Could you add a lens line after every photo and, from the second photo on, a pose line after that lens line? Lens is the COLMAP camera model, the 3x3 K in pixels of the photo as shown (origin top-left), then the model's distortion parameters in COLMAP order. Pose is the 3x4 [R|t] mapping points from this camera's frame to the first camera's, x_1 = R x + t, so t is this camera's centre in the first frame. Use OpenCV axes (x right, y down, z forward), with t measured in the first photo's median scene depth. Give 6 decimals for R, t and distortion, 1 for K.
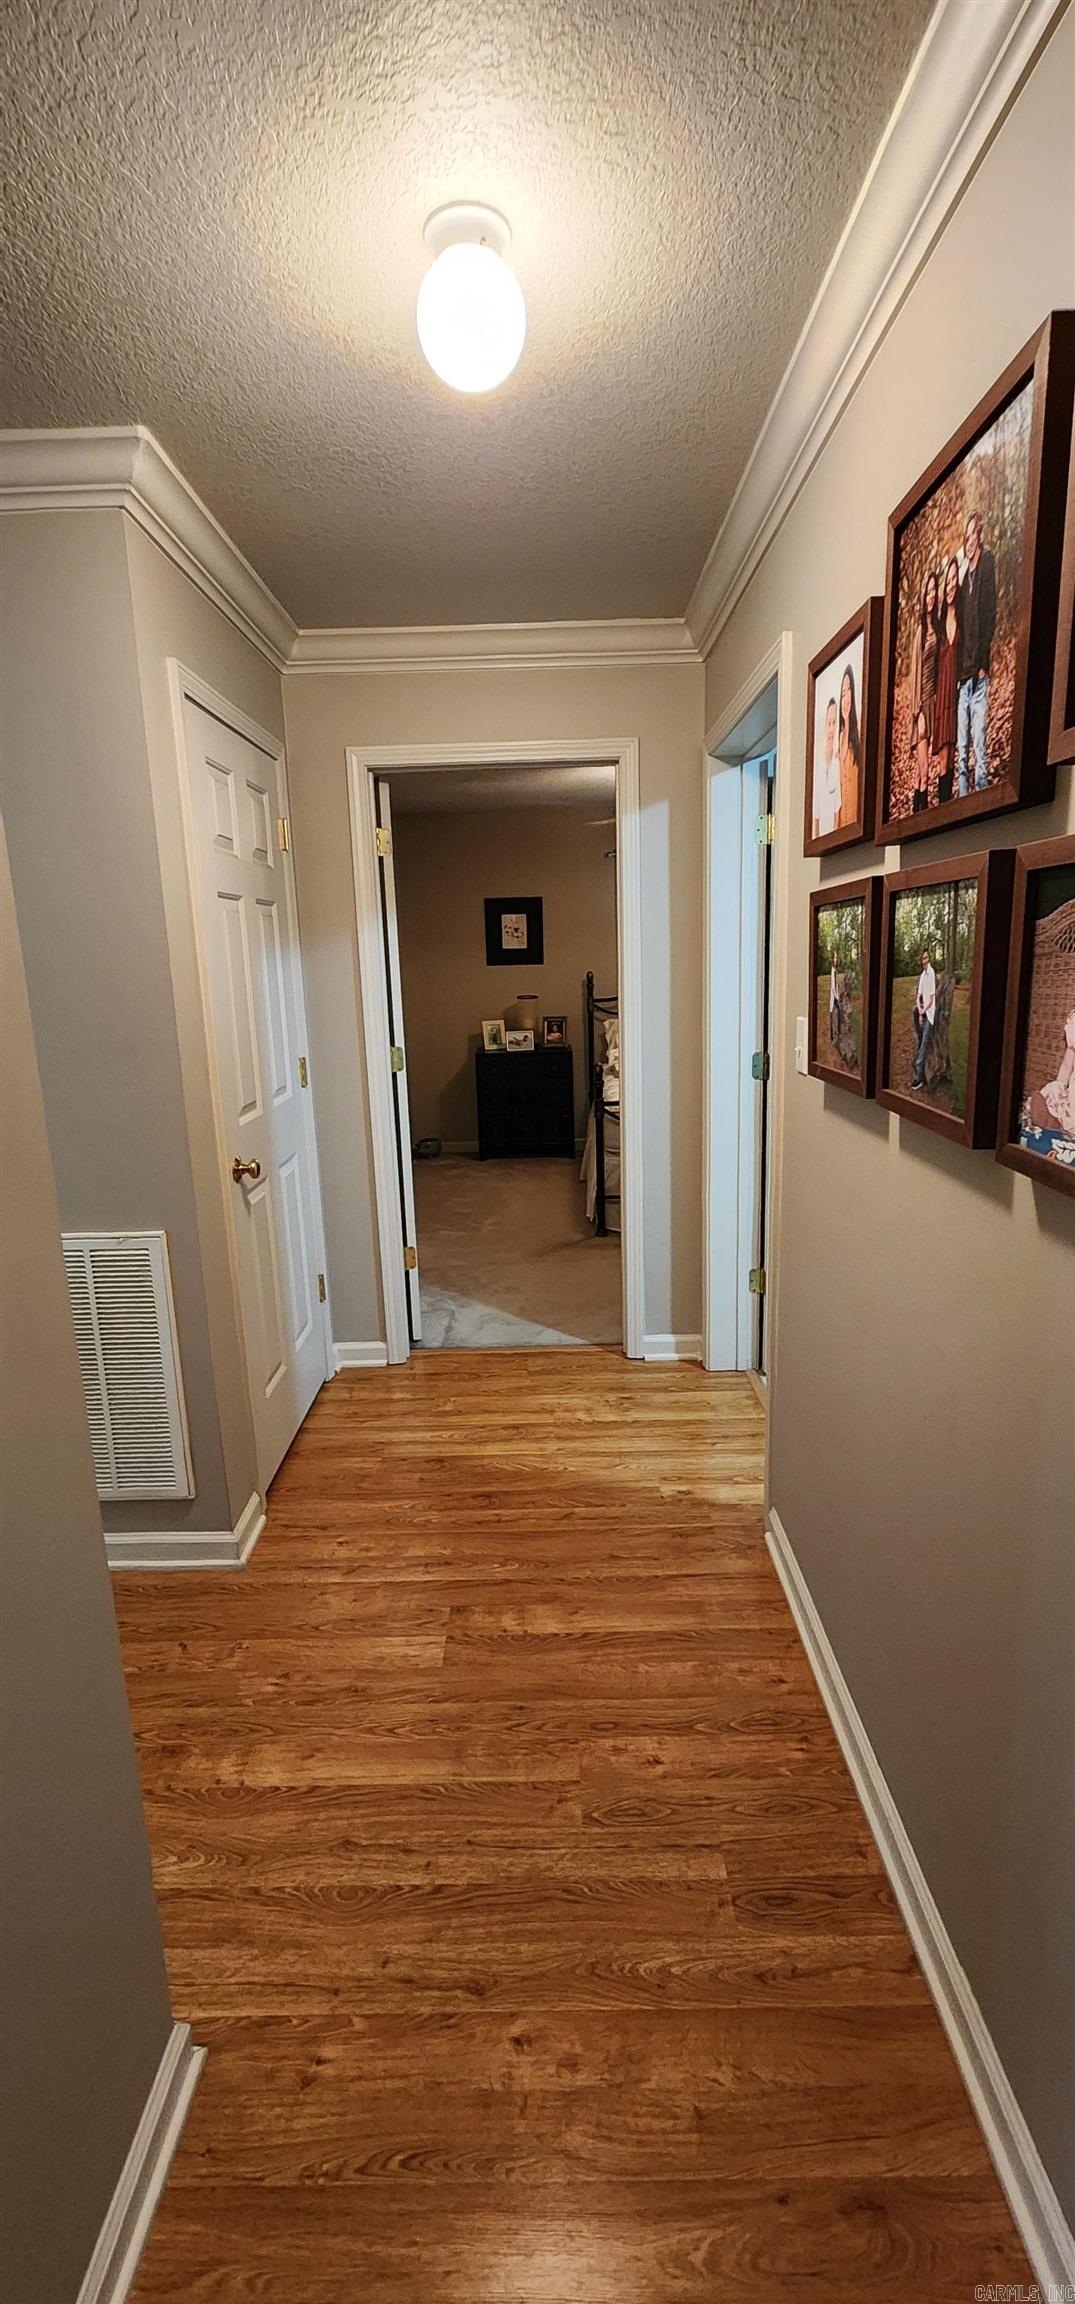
lens RADIAL K [[945.0, 0, 537.5], [0, 945.0, 1152.0], [0, 0, 1]] dist [-0.000585, 0.000353]
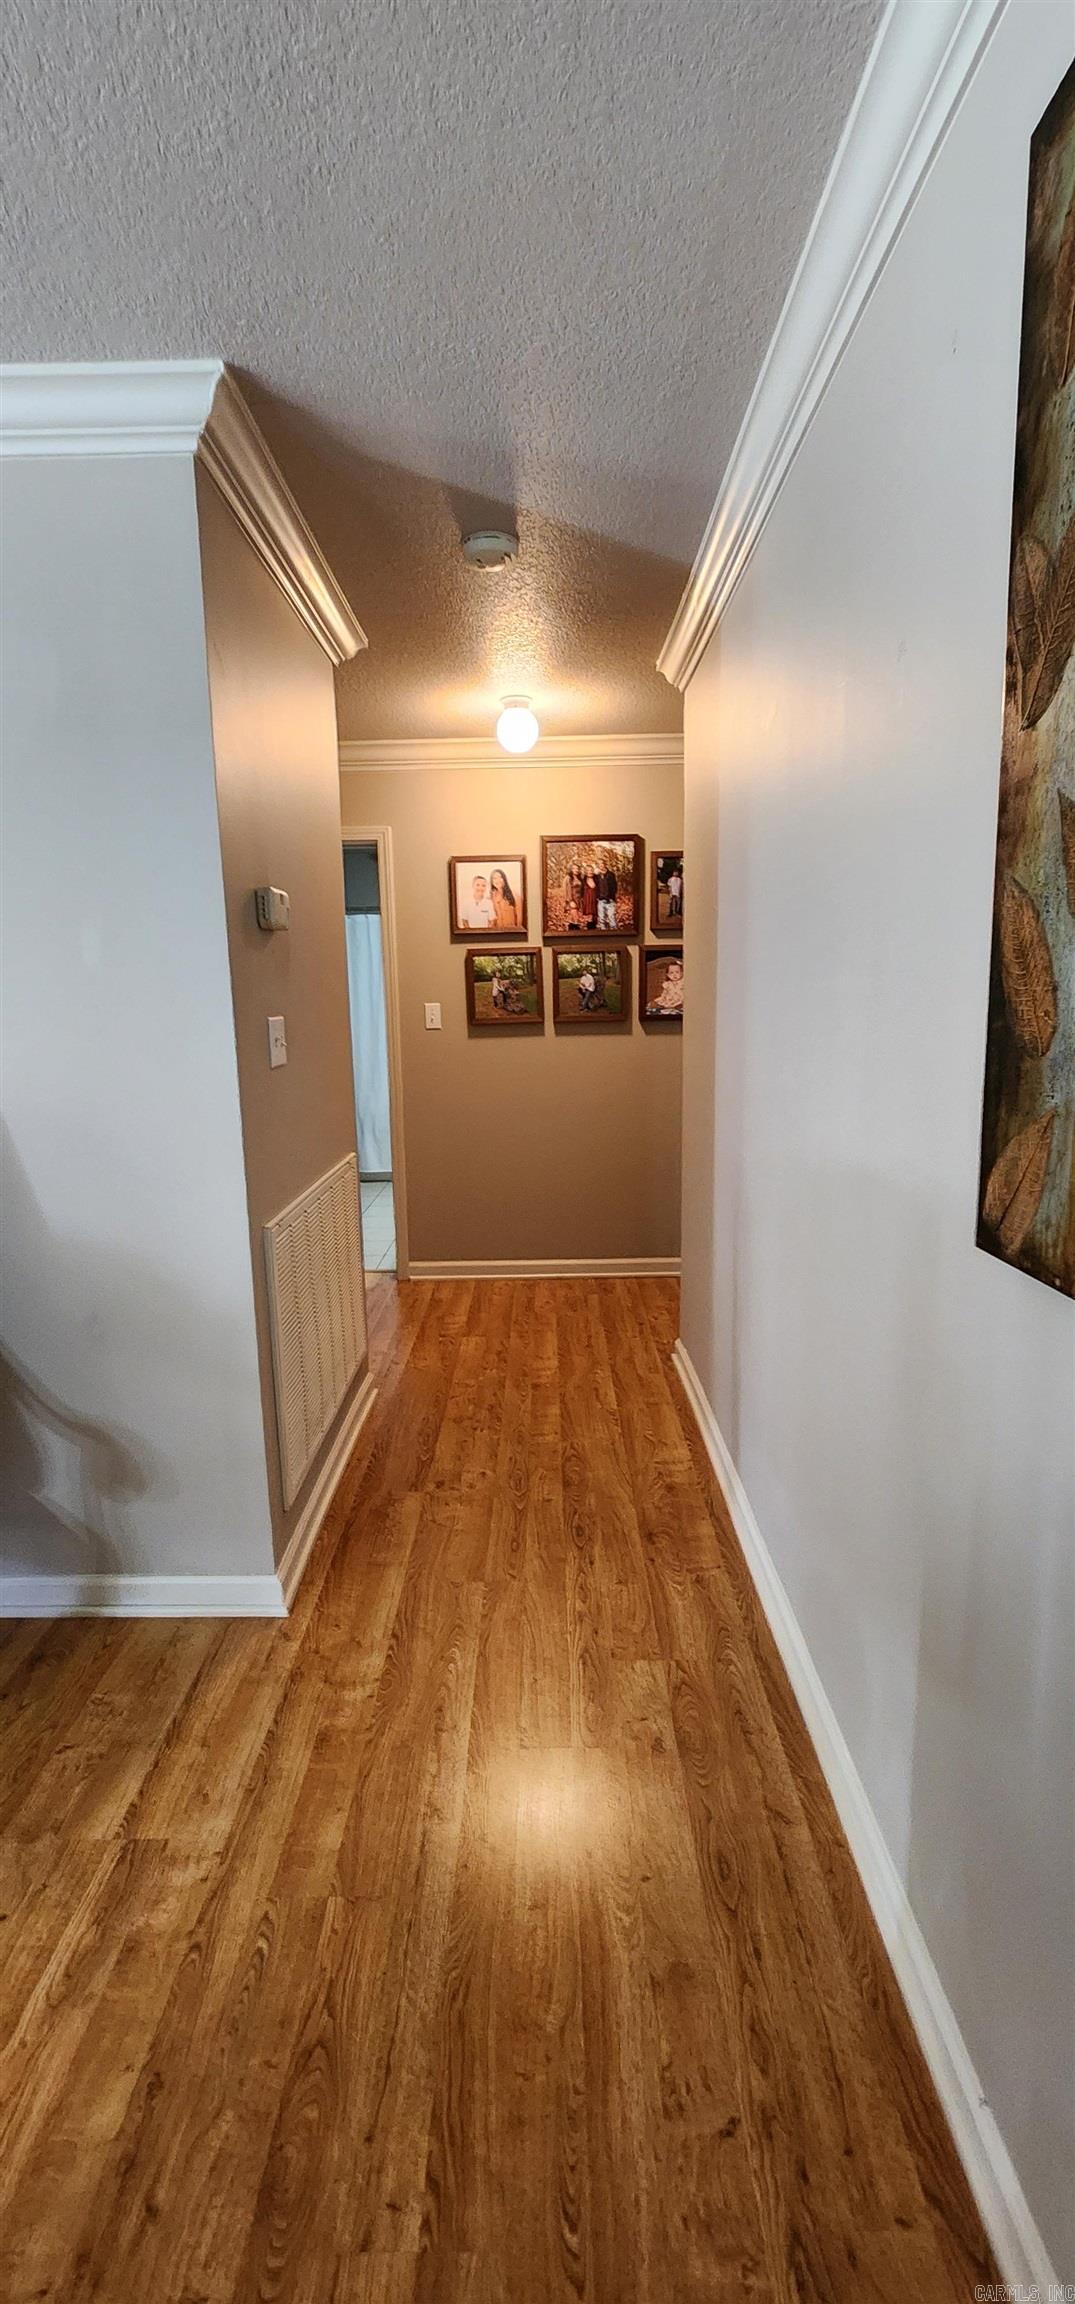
lens RADIAL K [[945.0, 0, 537.5], [0, 945.0, 1152.0], [0, 0, 1]] dist [-0.000585, 0.000353]
pose [[0.003806, -0.135511, 0.990769, -2.227035], [0.228719, 0.964630, 0.131058, -0.045905], [-0.973485, 0.226109, 0.034665, 0.861820]]
